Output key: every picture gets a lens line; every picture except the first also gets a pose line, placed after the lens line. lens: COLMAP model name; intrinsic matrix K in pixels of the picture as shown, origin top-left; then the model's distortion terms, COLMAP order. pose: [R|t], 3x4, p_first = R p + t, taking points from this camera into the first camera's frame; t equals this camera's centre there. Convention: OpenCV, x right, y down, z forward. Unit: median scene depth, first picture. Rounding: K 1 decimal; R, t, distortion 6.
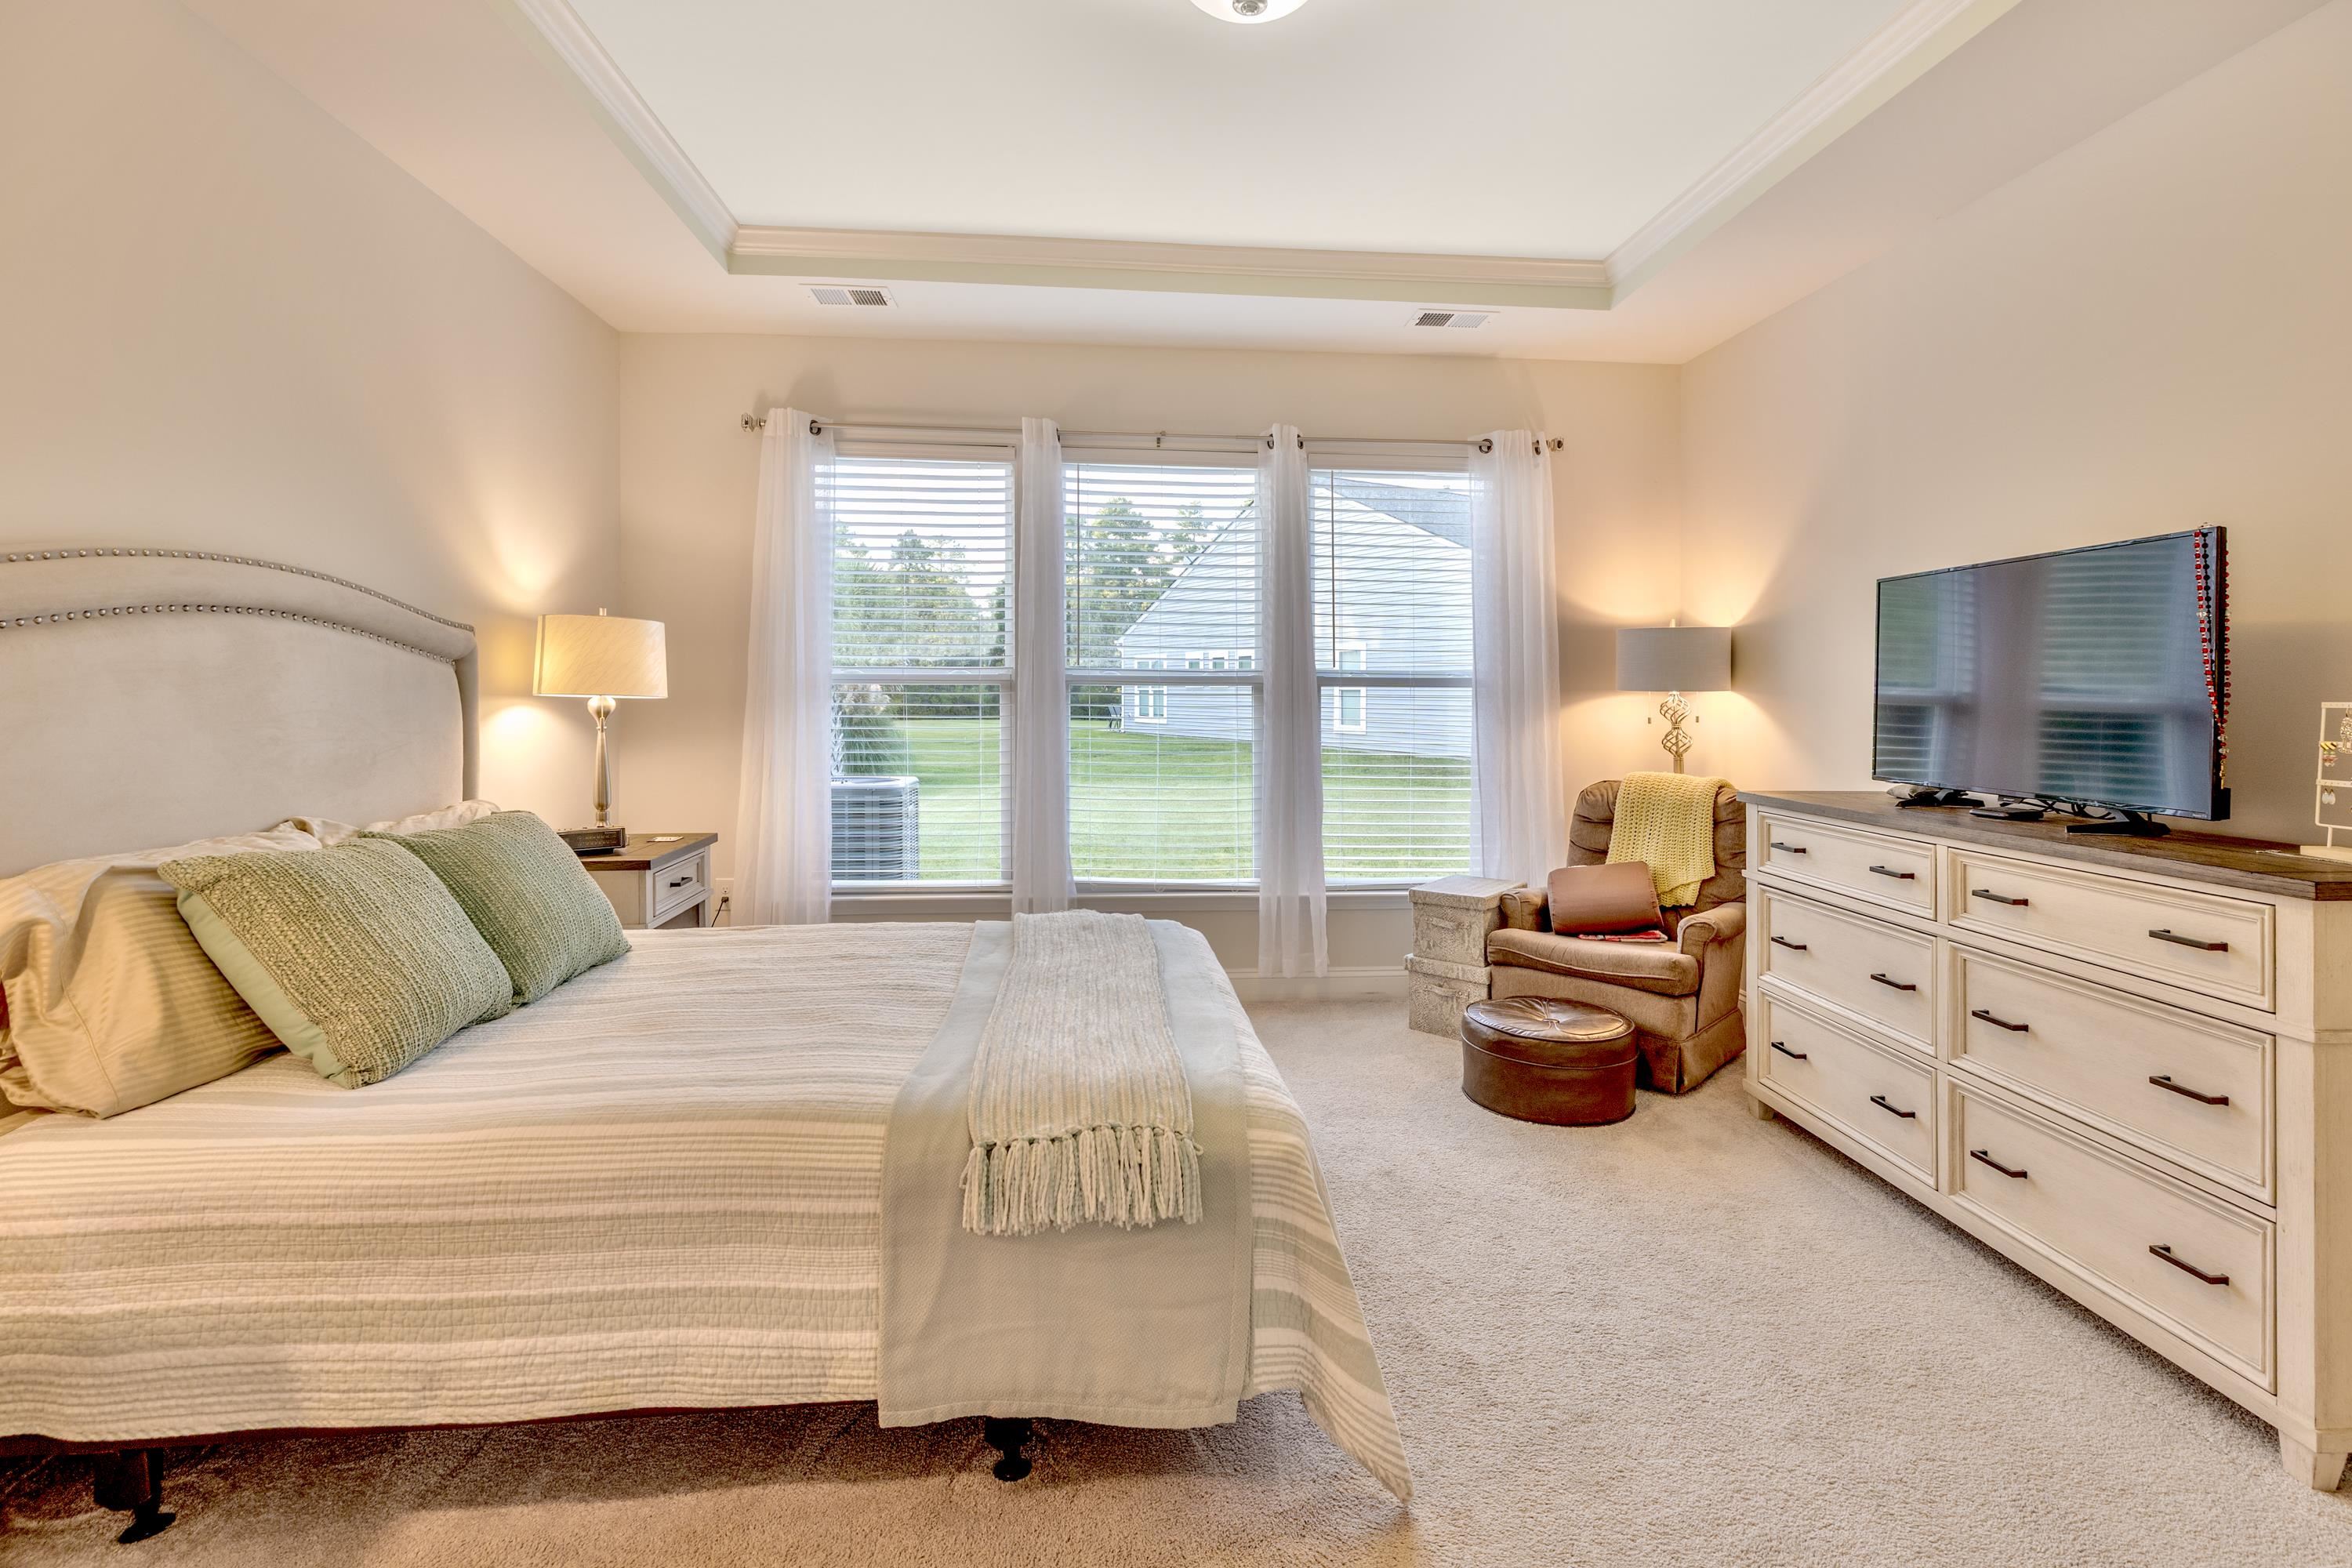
lens RADIAL K [[1082.5, 0, 1177.7], [0, 1082.5, 692.1], [0, 0, 1]] dist [0.006579, 0.000191]
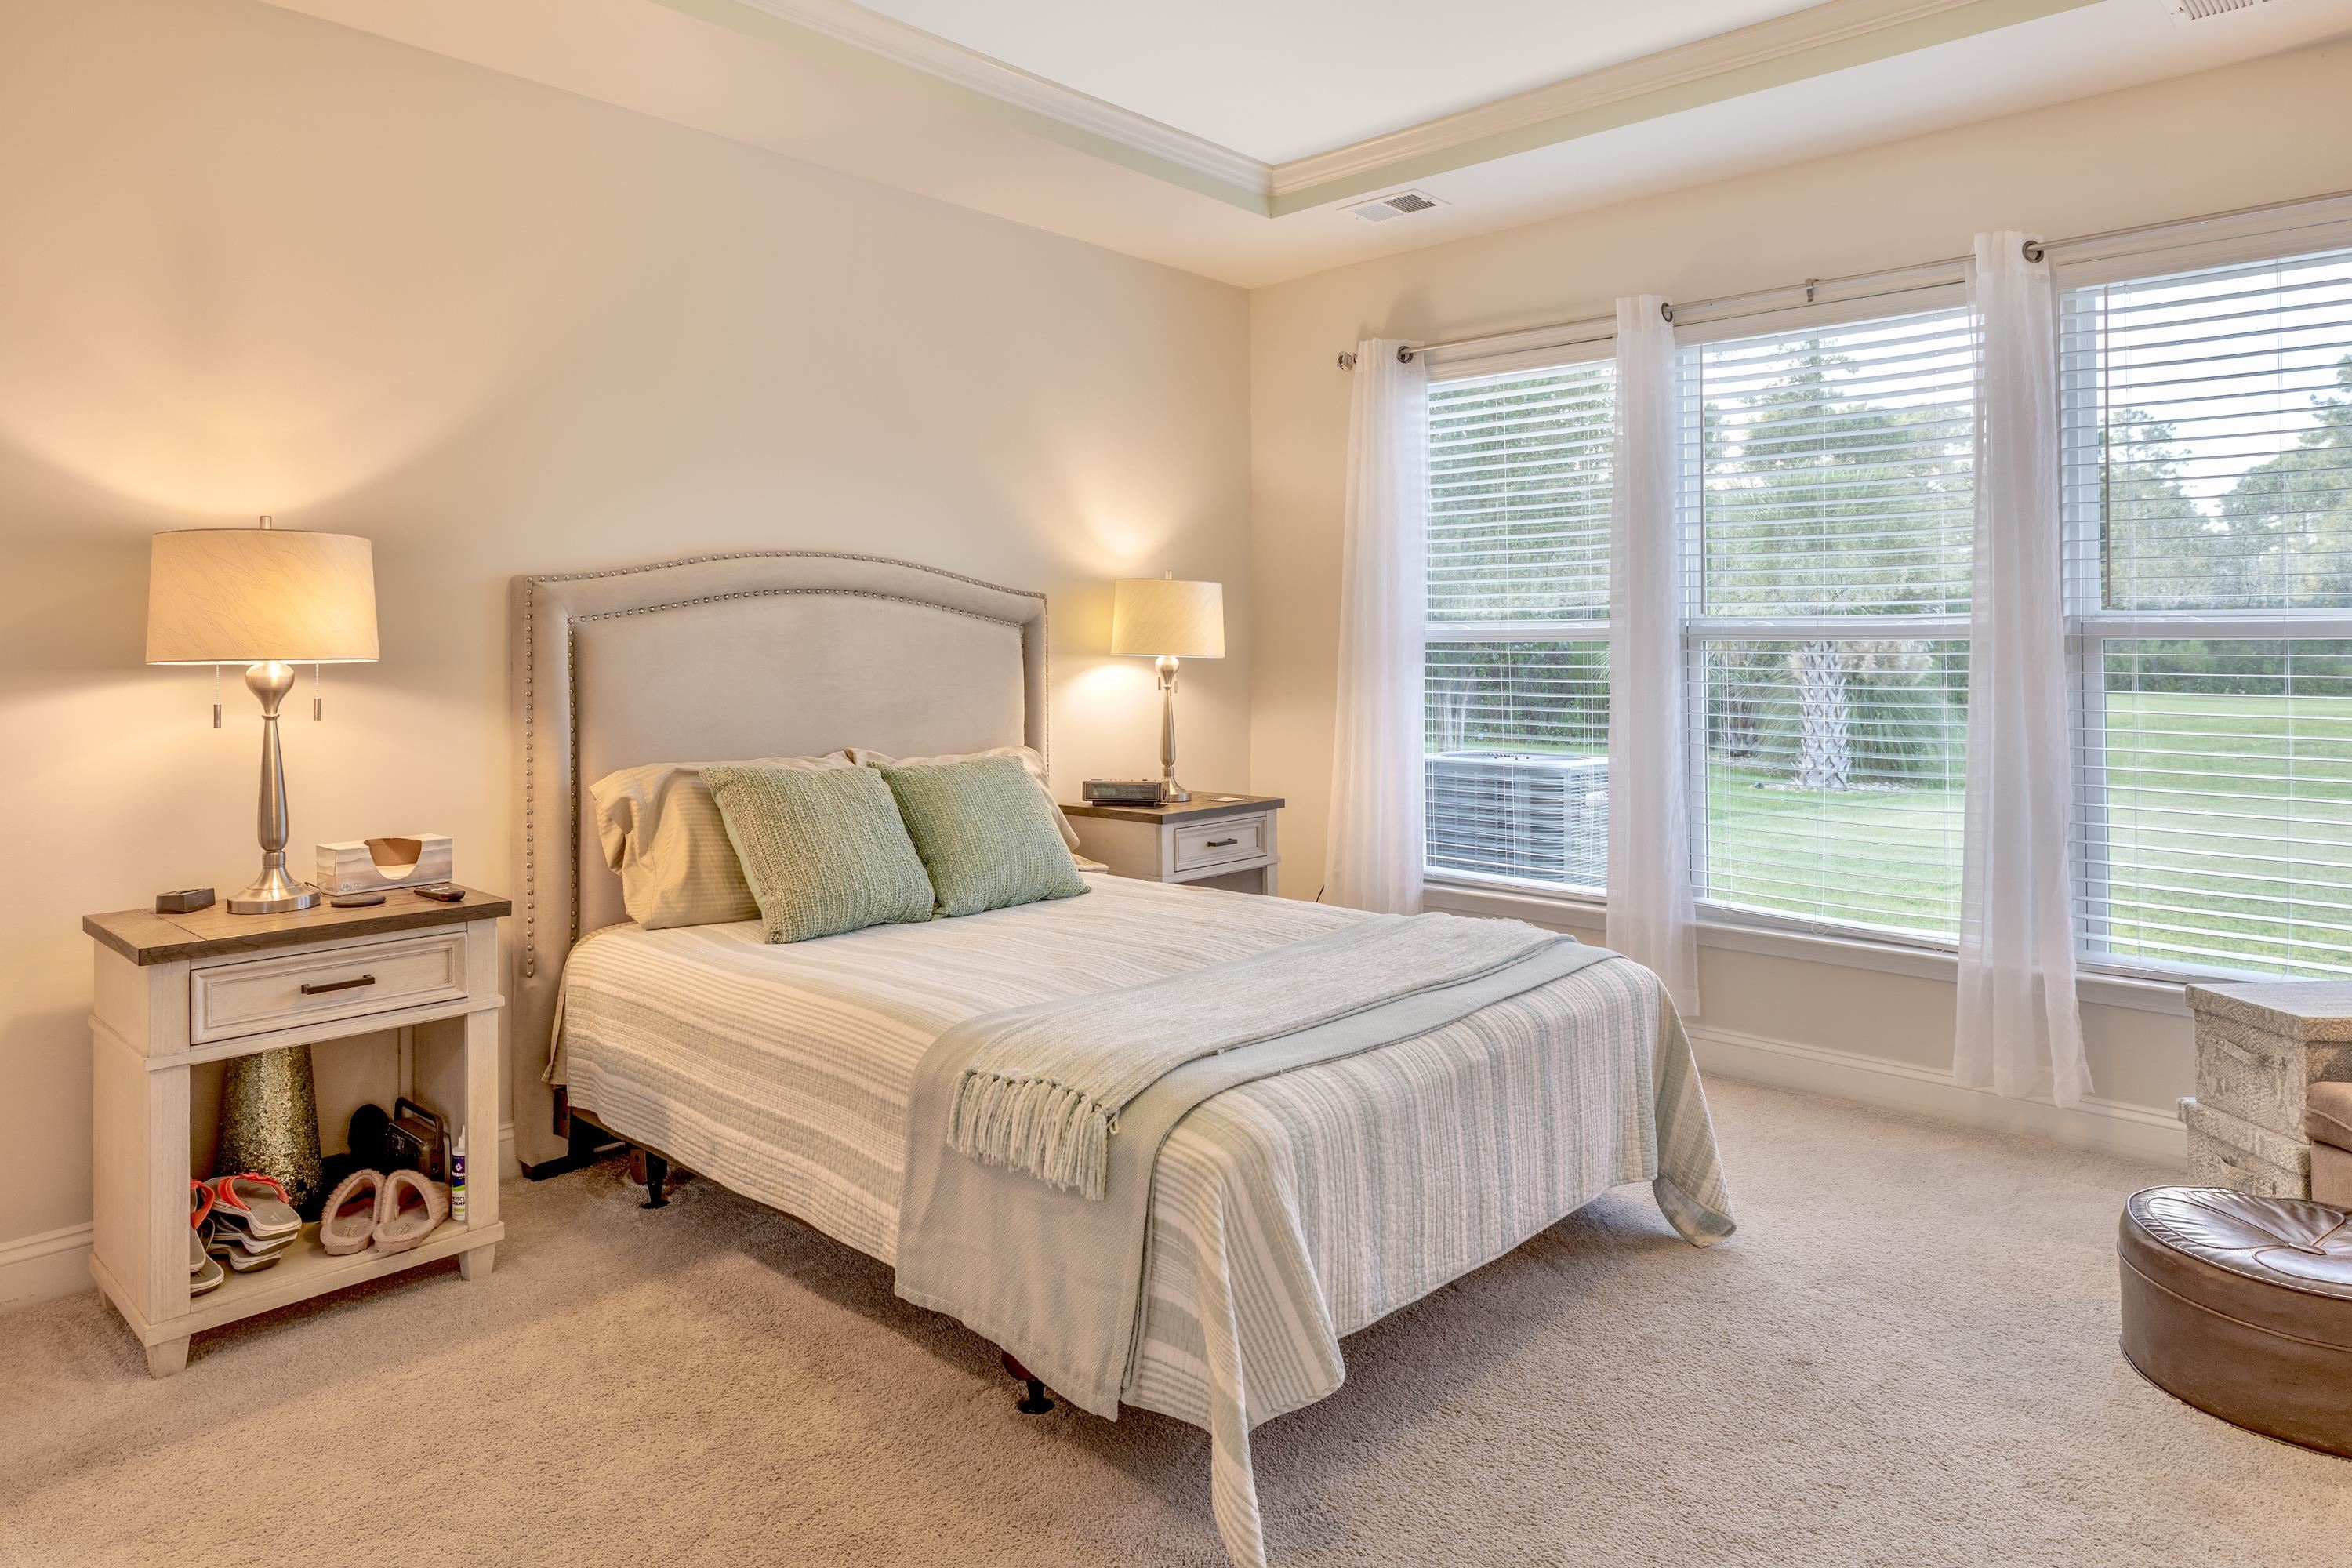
lens RADIAL K [[1406.6, 0, 1178.6], [0, 1406.6, 637.7], [0, 0, 1]] dist [0.009521, -0.001336]
pose [[0.678711, -0.011811, -0.734311, 0.604080], [0.003371, 0.999910, -0.012968, 0.004866], [0.734398, 0.006326, 0.678690, 0.123895]]
